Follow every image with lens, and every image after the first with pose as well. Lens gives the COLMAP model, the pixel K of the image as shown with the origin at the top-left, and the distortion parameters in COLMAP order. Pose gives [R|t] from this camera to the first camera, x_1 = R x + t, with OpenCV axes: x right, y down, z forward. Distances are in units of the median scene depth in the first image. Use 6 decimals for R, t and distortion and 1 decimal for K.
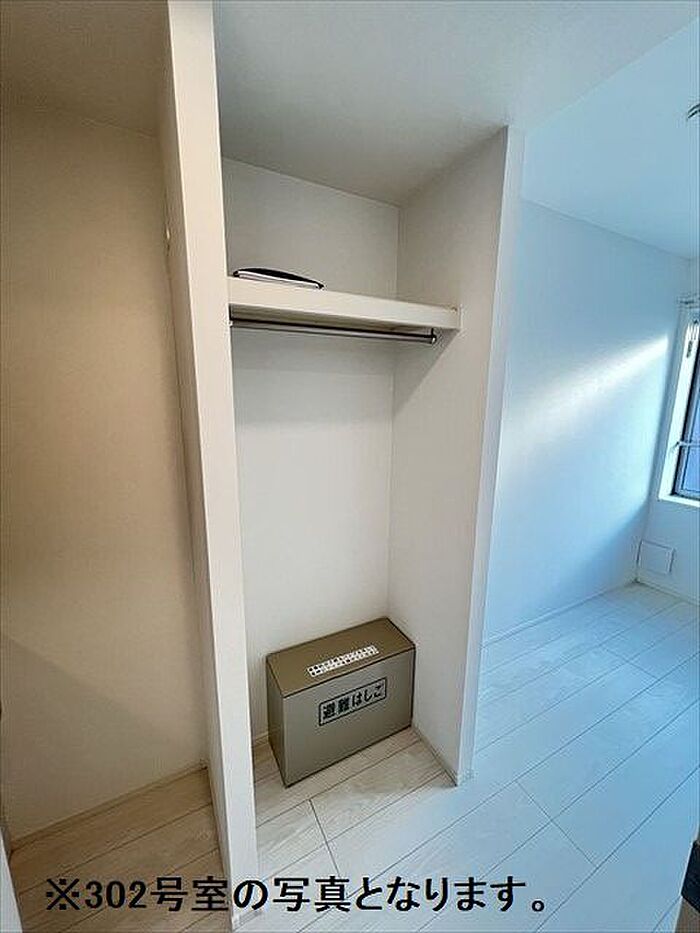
lens RADIAL K [[373.5, 0, 350.5], [0, 373.5, 468.7], [0, 0, 1]] dist [-0.001792, -0.000923]
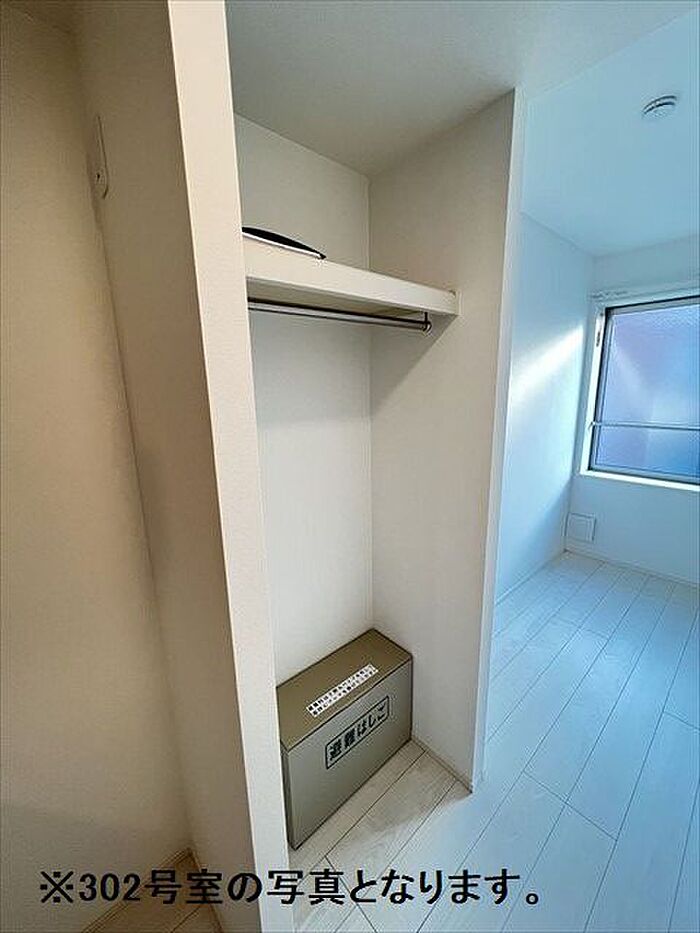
lens RADIAL K [[373.5, 0, 349.9], [0, 373.5, 468.3], [0, 0, 1]] dist [-0.001792, -0.000923]
pose [[0.970443, -0.080741, 0.227424, -0.164681], [0.077170, 0.996715, 0.024564, -0.032210], [-0.228661, -0.006287, 0.973486, 0.132072]]
